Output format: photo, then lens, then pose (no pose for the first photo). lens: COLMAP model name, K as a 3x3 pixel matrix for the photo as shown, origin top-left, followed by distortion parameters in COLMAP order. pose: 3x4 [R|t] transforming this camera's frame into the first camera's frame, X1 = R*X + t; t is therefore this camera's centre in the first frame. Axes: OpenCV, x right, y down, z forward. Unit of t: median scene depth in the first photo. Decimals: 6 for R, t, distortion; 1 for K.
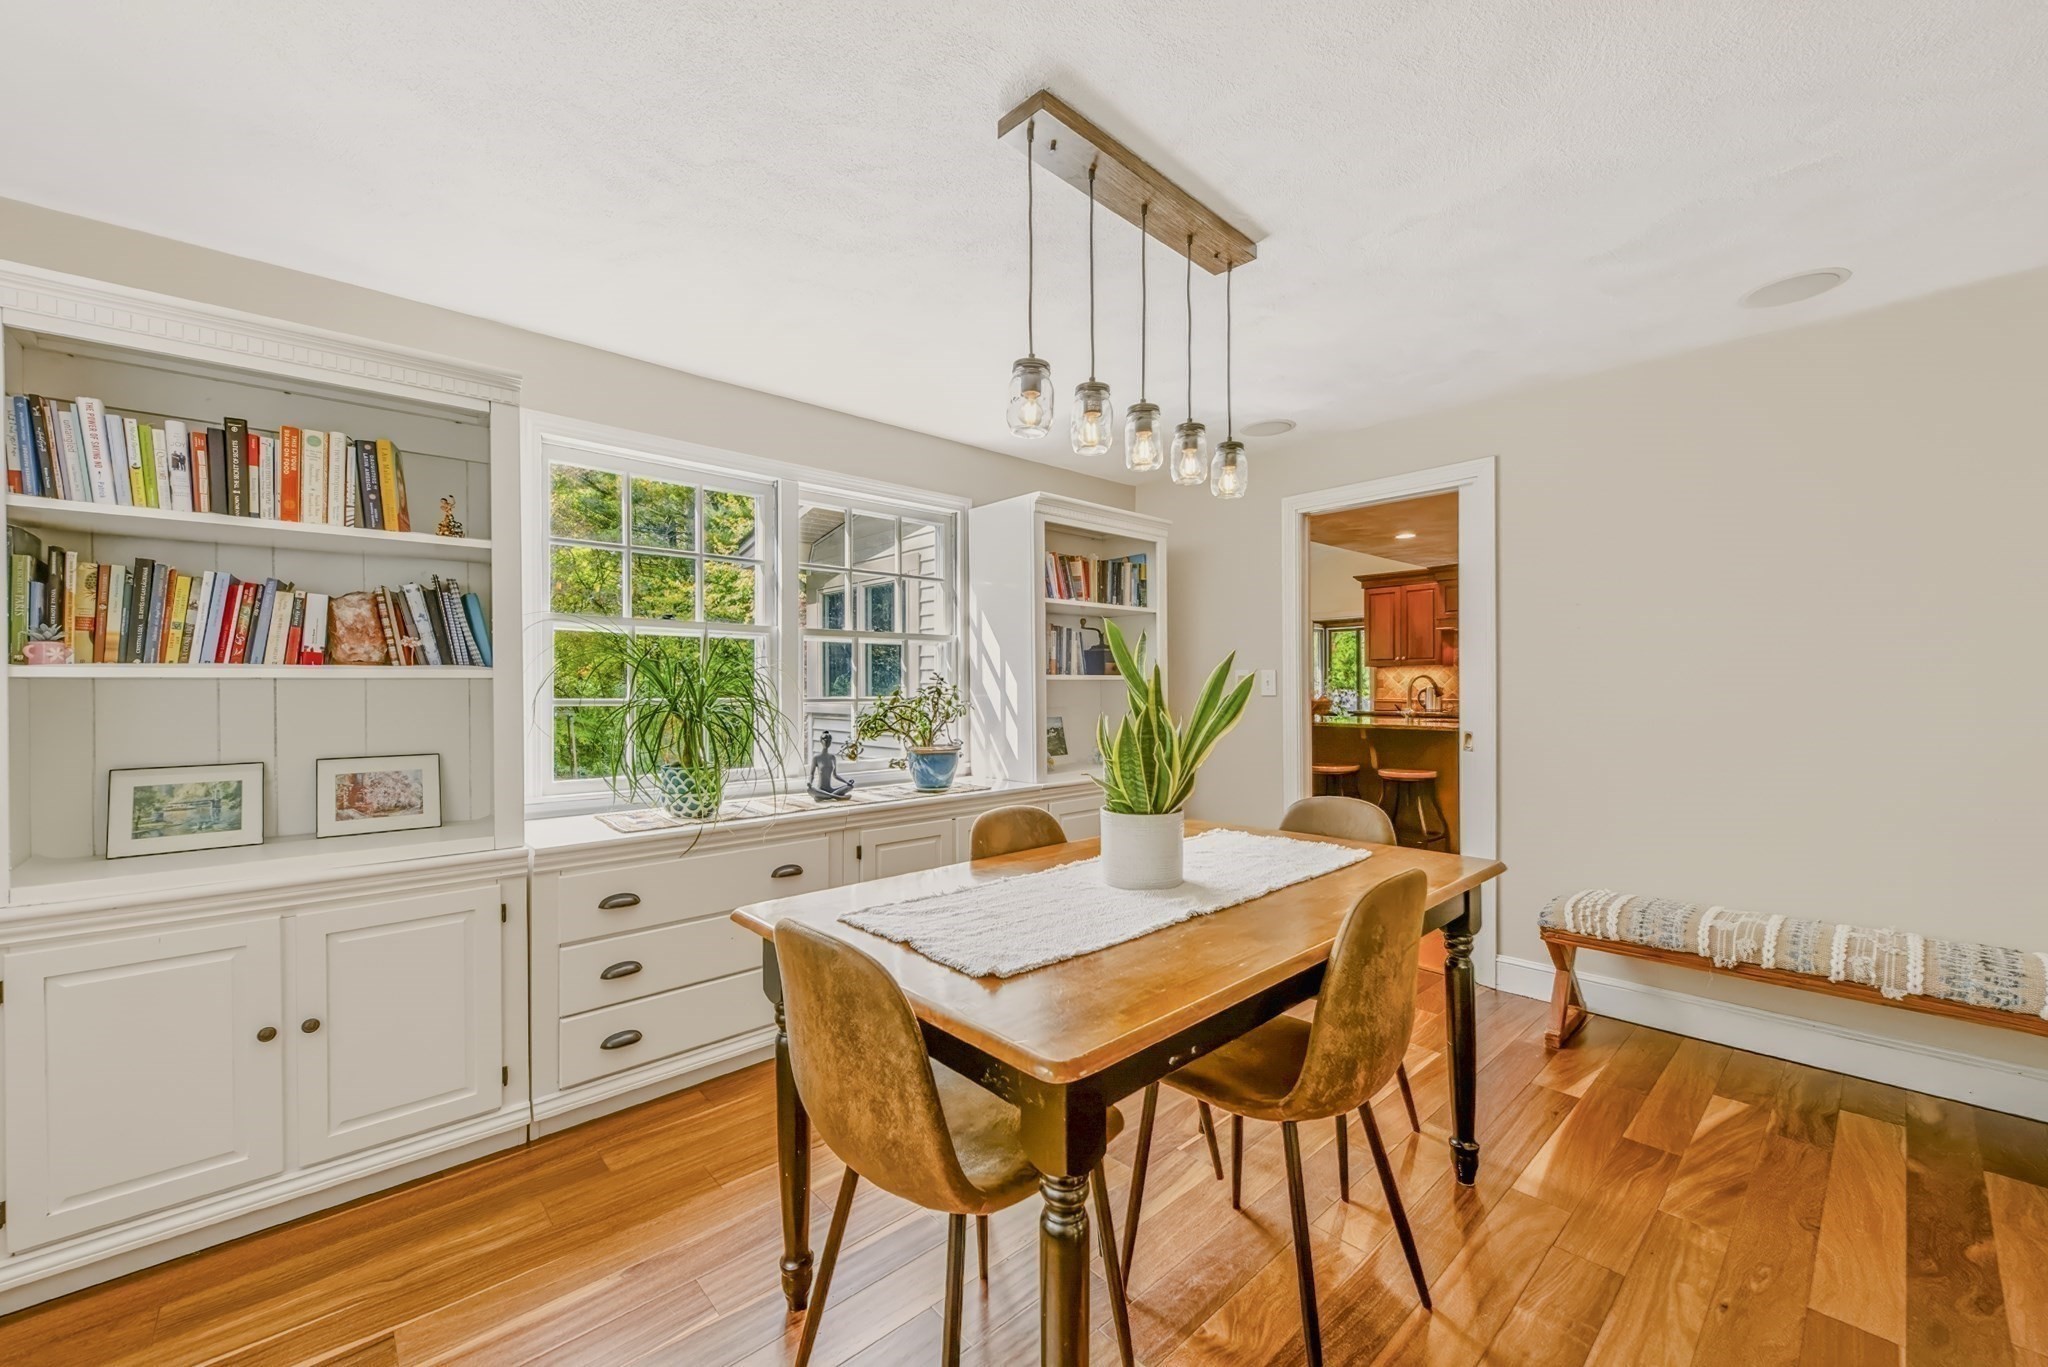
lens RADIAL K [[808.7, 0, 1020.5], [0, 808.7, 689.2], [0, 0, 1]] dist [-0.001400, -0.000616]
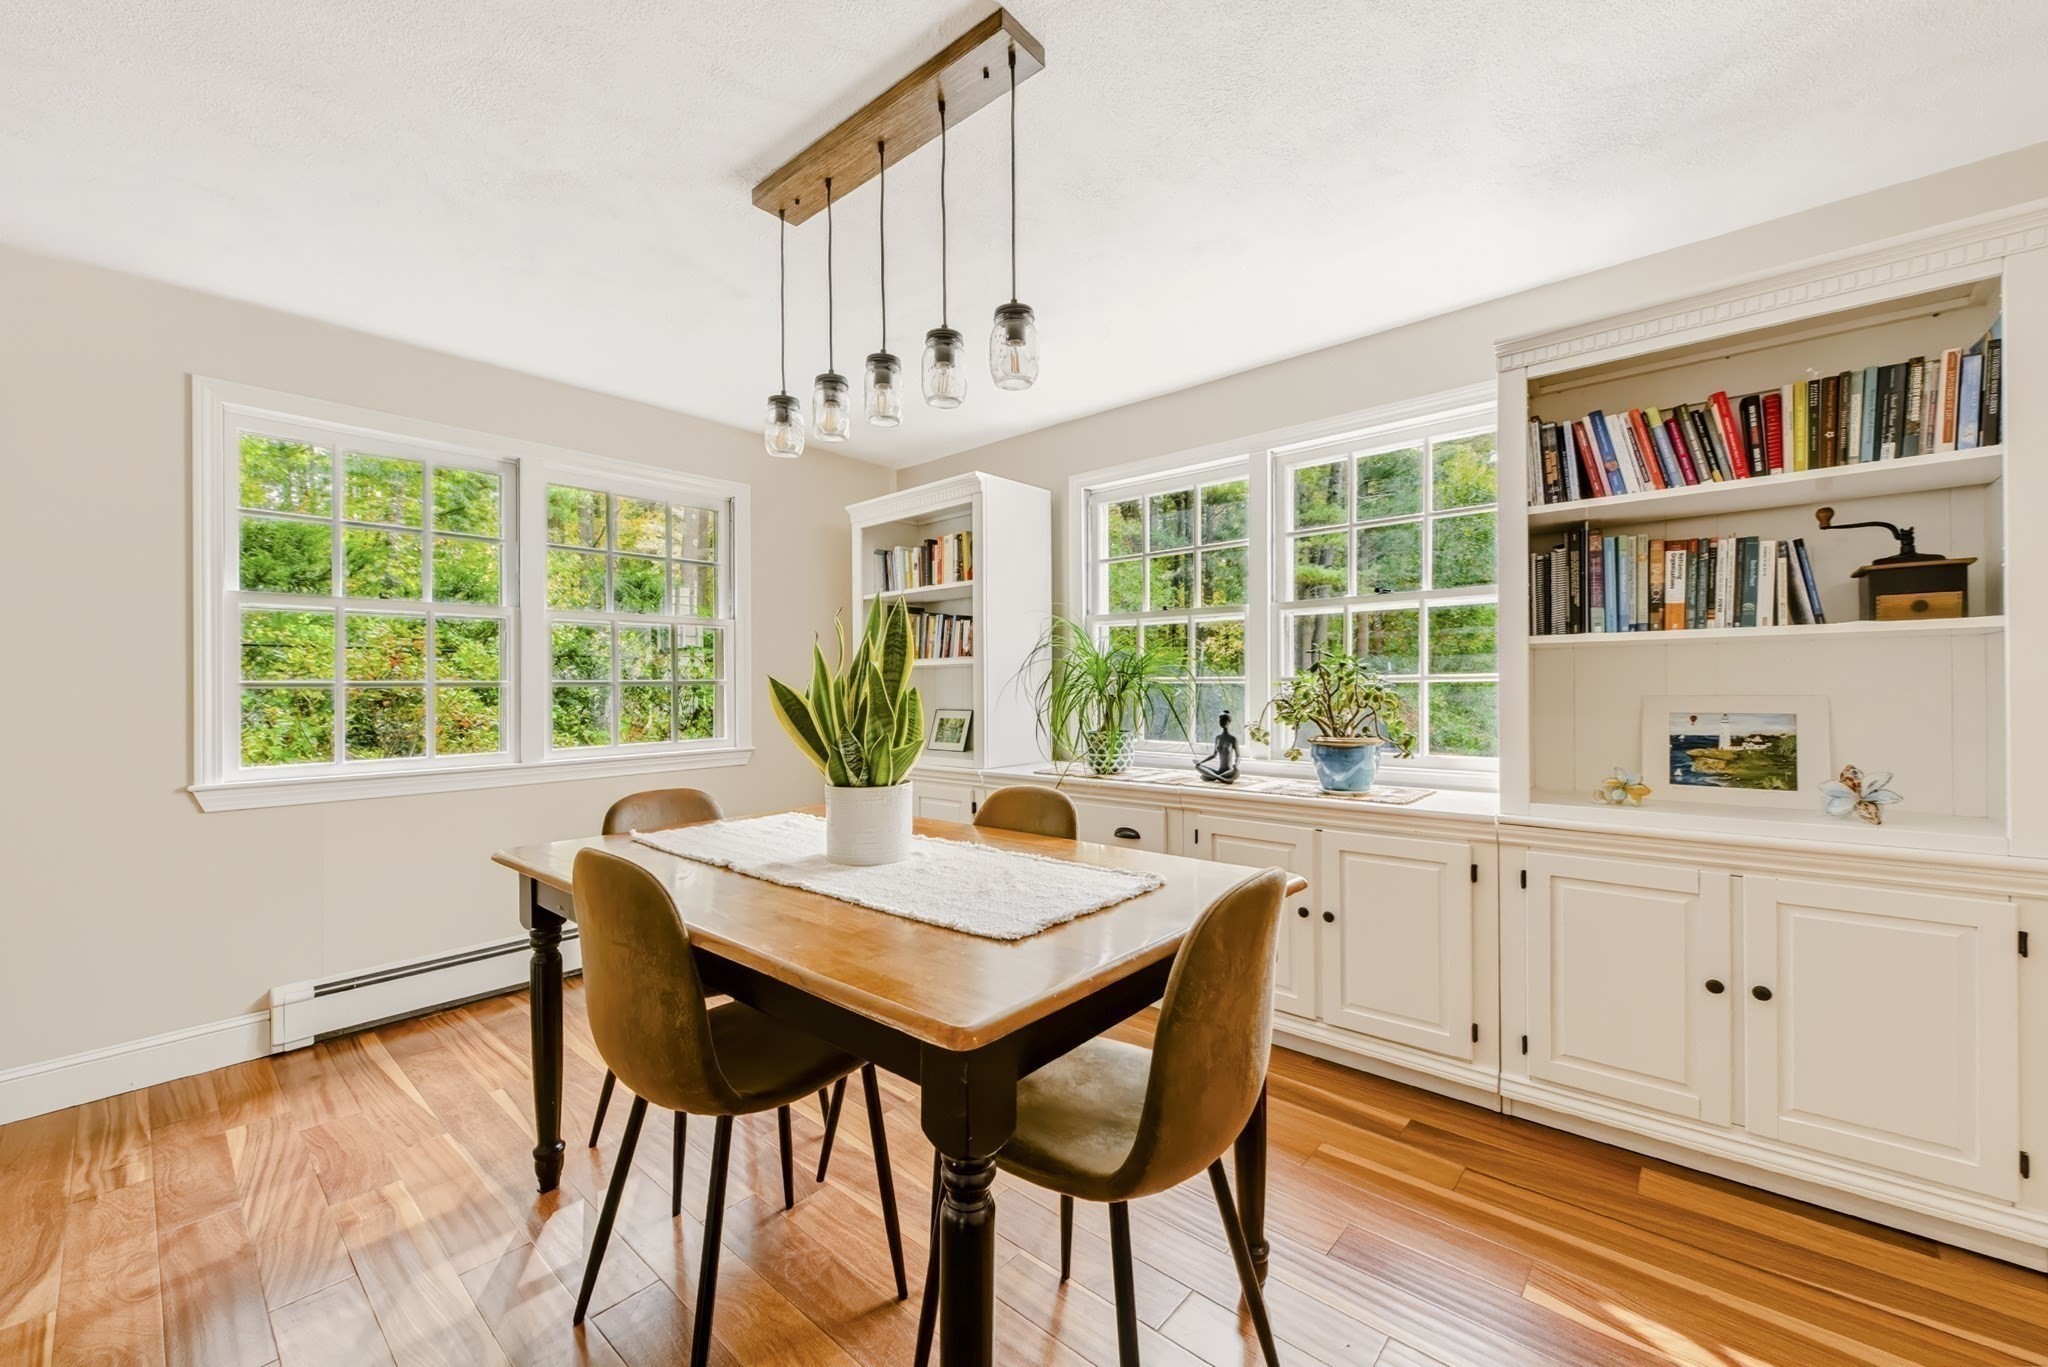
lens RADIAL K [[789.9, 0, 1037.9], [0, 789.9, 678.1], [0, 0, 1]] dist [0.001494, 0.000031]
pose [[0.117833, 0.000851, -0.993033, 0.710511], [0.010808, 0.999939, 0.002139, 0.010310], [0.992975, -0.010984, 0.117817, 0.704291]]
